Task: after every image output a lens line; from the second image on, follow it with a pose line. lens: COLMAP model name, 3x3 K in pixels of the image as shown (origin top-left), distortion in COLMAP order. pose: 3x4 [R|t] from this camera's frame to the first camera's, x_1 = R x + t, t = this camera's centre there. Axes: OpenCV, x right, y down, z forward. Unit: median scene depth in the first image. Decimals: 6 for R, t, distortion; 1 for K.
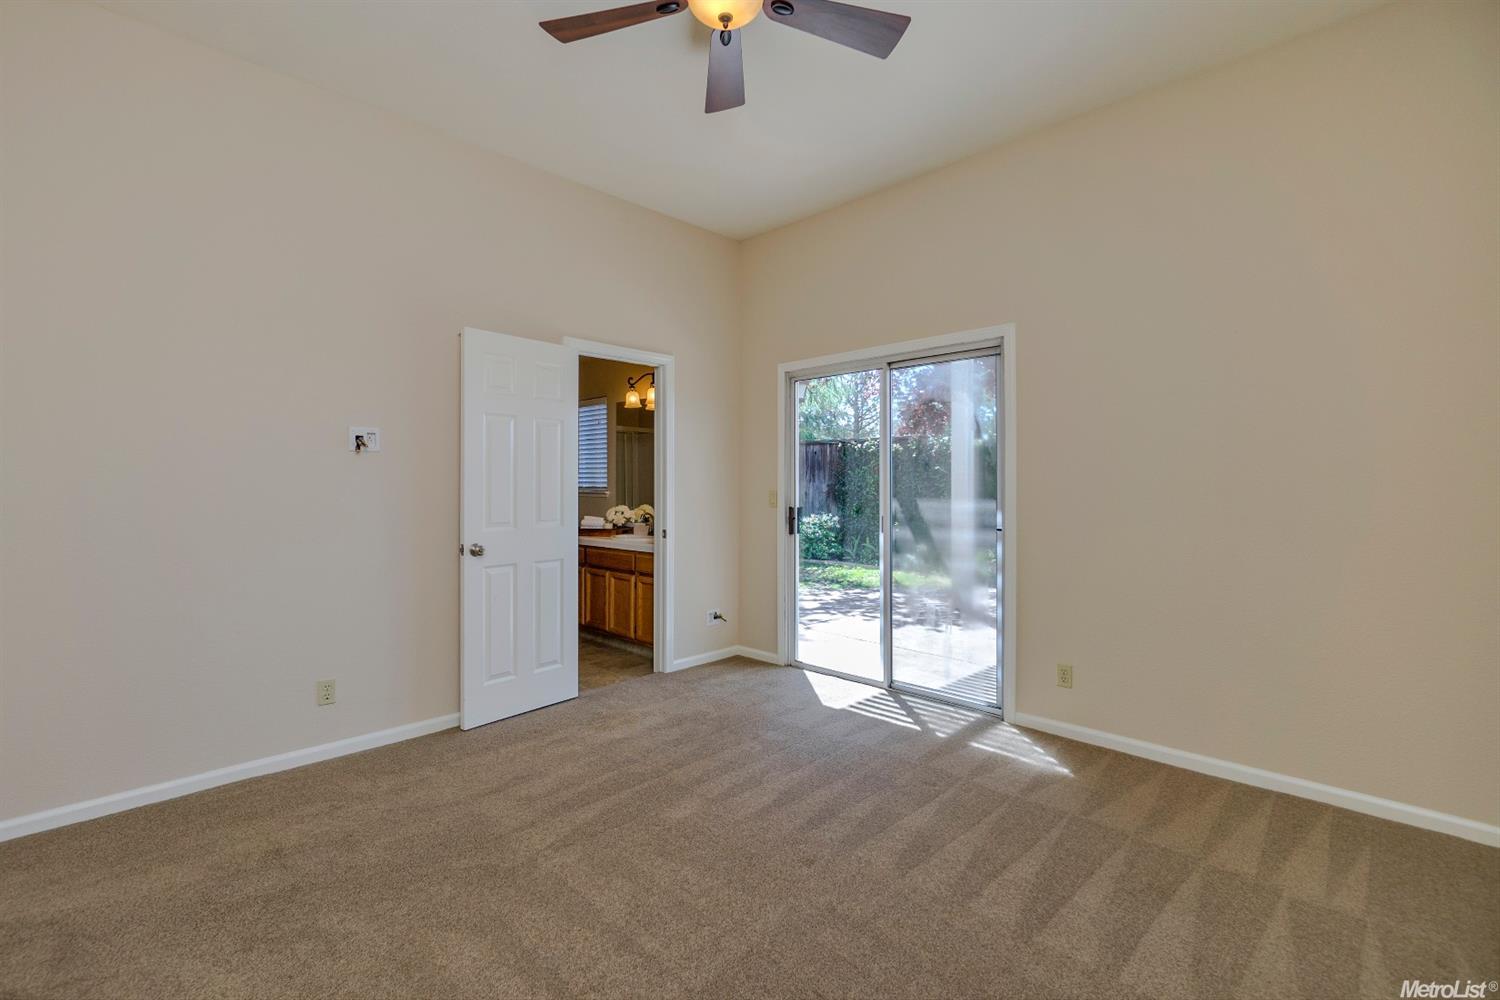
lens RADIAL K [[666.1, 0, 713.8], [0, 666.1, 493.2], [0, 0, 1]] dist [0.003251, -0.000299]
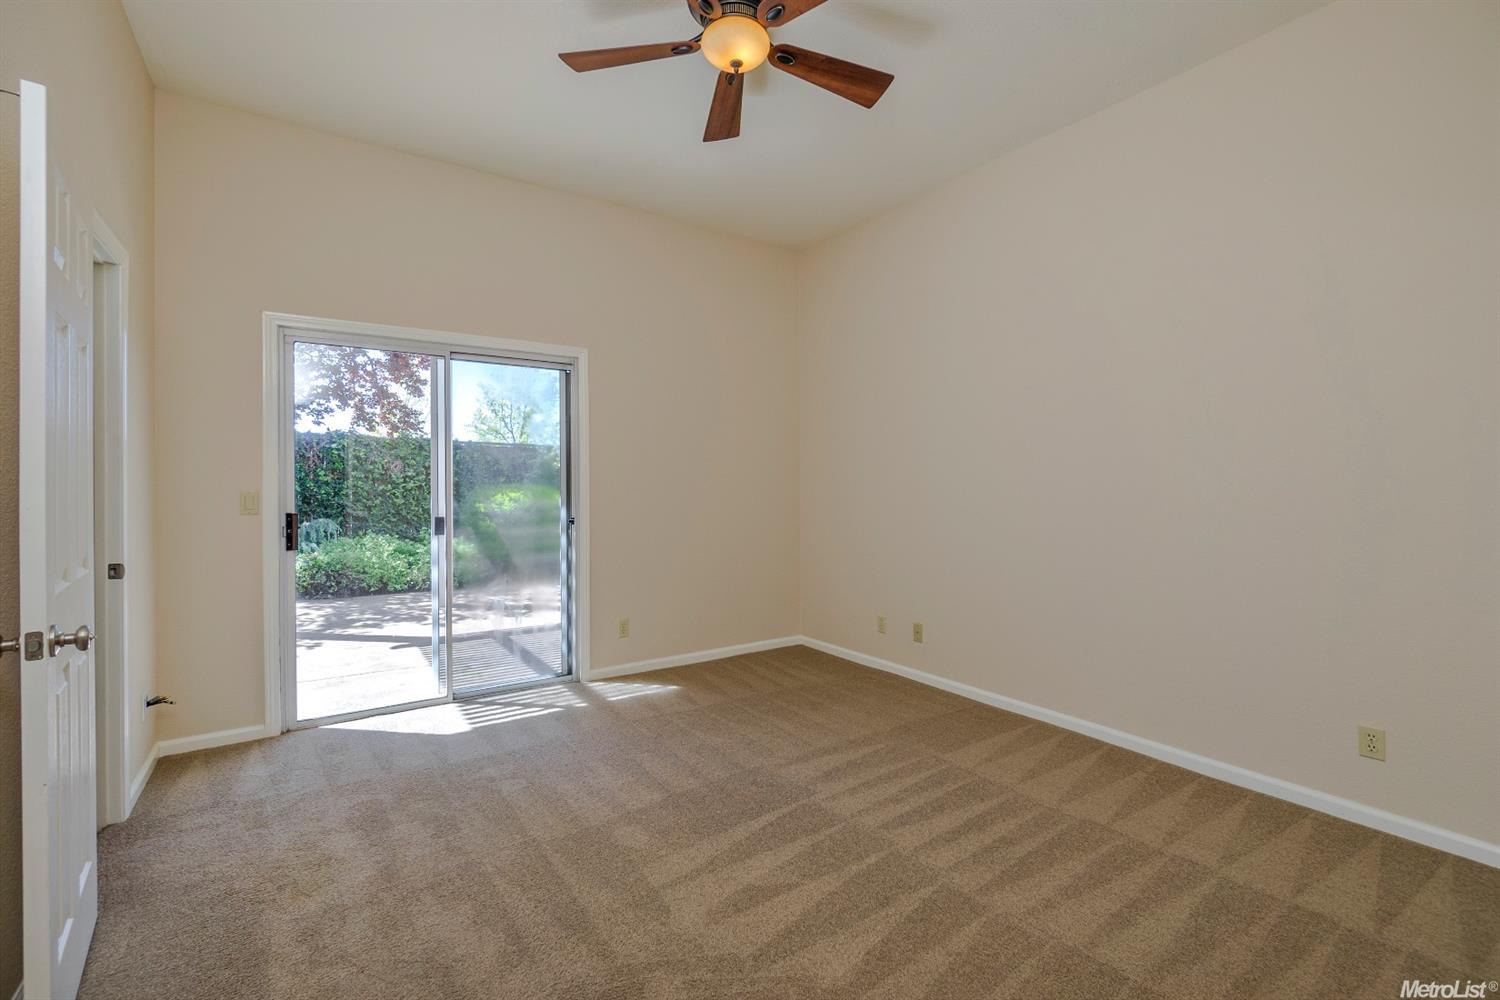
lens RADIAL K [[666.1, 0, 748.8], [0, 666.1, 492.1], [0, 0, 1]] dist [0.003251, -0.000299]
pose [[0.175026, -0.016144, 0.984431, -0.676149], [0.012235, 0.999824, 0.014221, -0.009003], [-0.984488, 0.009555, 0.175193, 0.495083]]
